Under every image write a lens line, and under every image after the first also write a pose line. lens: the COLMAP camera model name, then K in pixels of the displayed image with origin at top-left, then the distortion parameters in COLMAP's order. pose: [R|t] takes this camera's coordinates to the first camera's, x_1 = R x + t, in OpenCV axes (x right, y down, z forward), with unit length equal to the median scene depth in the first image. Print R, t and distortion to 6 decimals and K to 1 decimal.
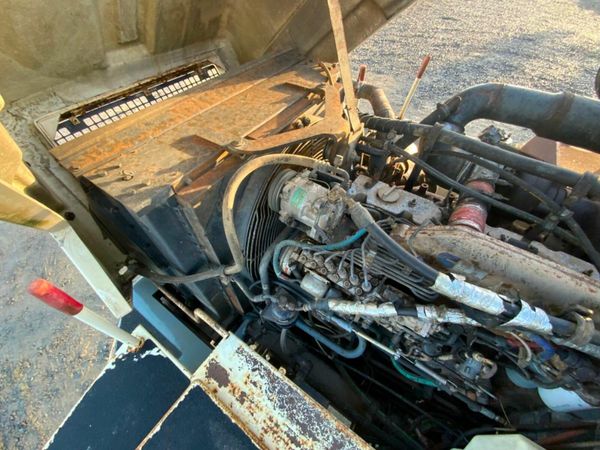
lens RADIAL K [[247.2, 0, 299.6], [0, 247.2, 227.1], [0, 0, 1]] dist [0.011440, -0.008927]
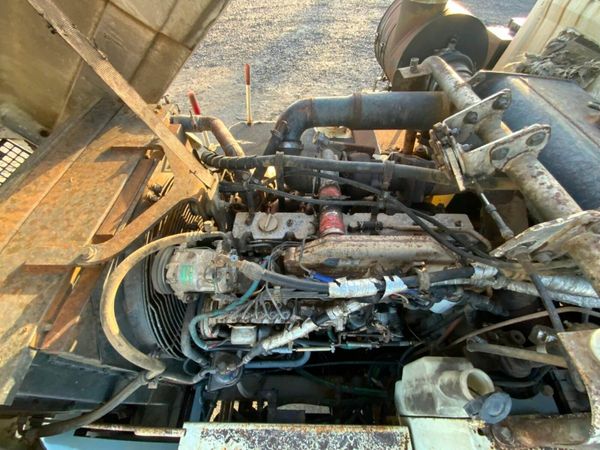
lens RADIAL K [[247.2, 0, 303.8], [0, 247.2, 221.9], [0, 0, 1]] dist [0.011440, -0.008927]
pose [[0.831988, -0.441738, 0.335653, 0.131036], [0.427110, 0.896114, 0.120654, -0.209557], [-0.354081, 0.042978, 0.934227, -0.082388]]
